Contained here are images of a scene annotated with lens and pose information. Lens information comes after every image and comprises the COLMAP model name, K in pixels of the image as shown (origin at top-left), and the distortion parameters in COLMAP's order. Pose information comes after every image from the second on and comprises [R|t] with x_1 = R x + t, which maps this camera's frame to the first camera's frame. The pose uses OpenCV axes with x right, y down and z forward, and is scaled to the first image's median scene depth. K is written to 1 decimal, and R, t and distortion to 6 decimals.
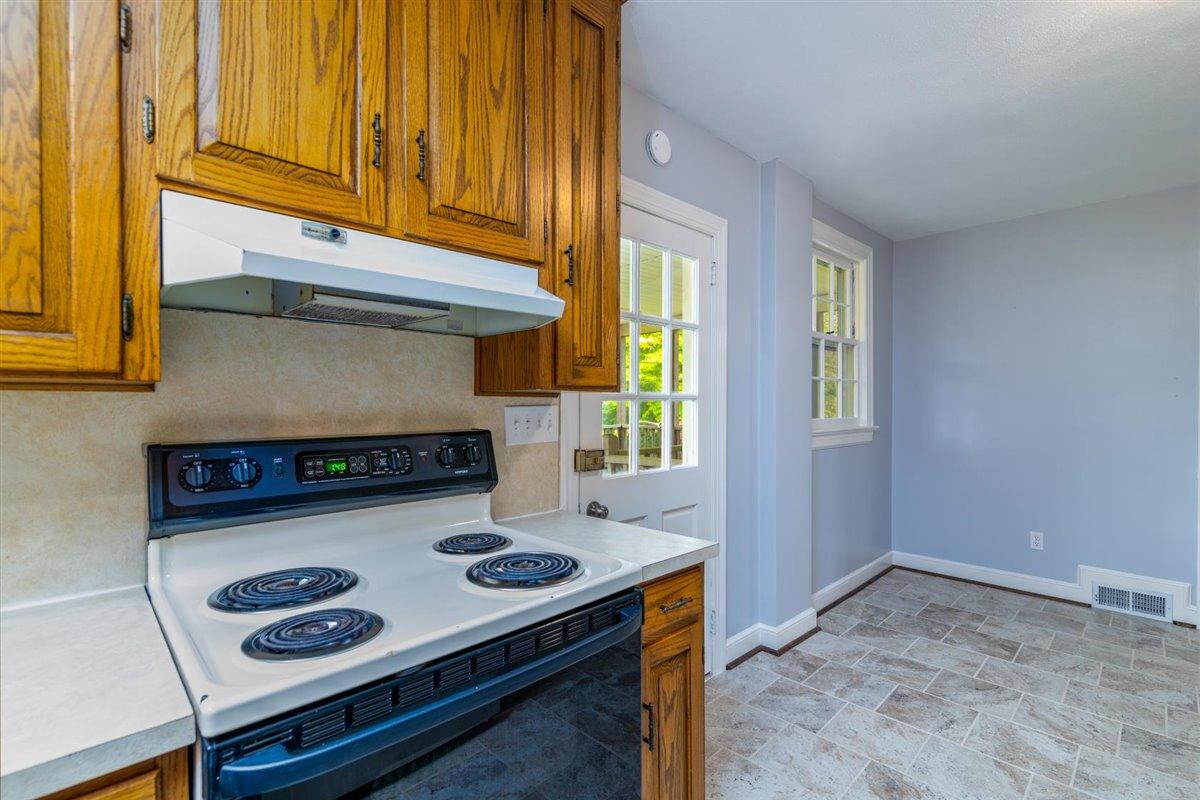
lens RADIAL K [[556.5, 0, 601.8], [0, 556.5, 403.2], [0, 0, 1]] dist [-0.003073, -0.000789]
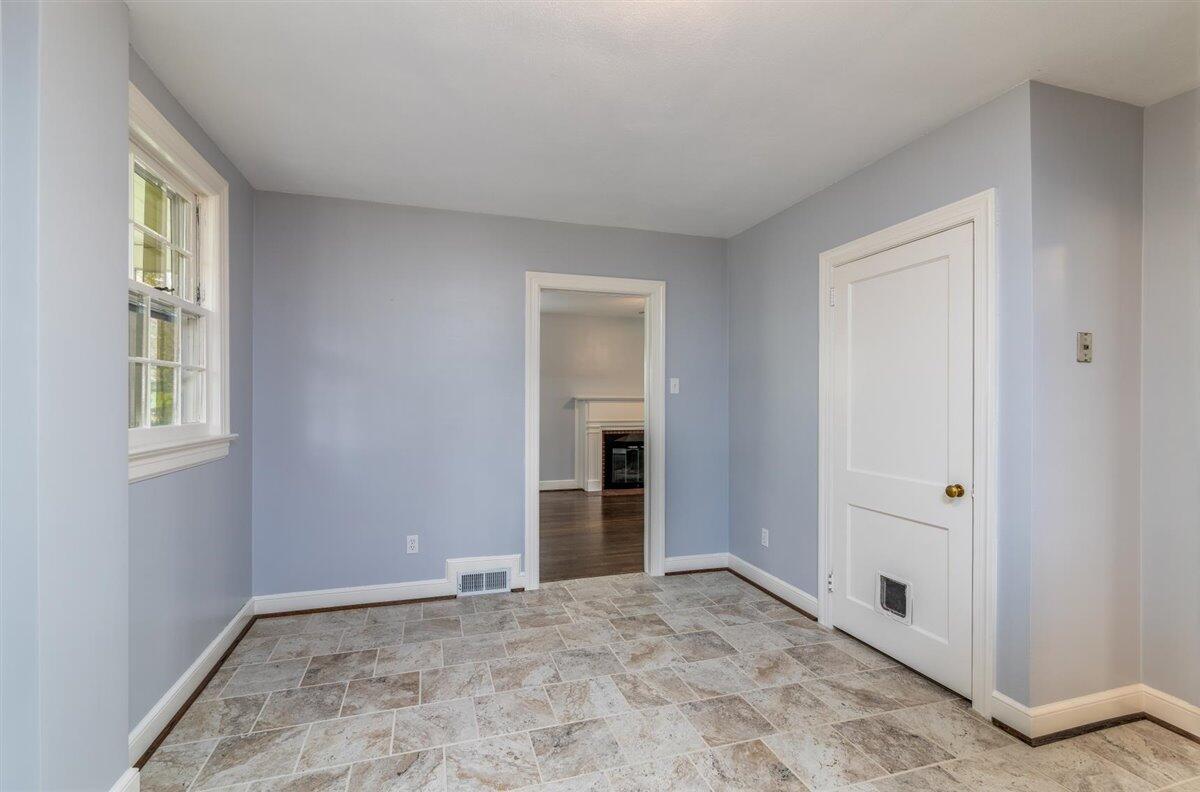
lens RADIAL K [[538.6, 0, 601.0], [0, 538.6, 401.7], [0, 0, 1]] dist [-0.002854, -0.000358]
pose [[0.446269, -0.001360, 0.894898, 0.100770], [-0.004387, 0.999984, 0.003708, -0.006399], [-0.894888, -0.005580, 0.446256, 0.318508]]
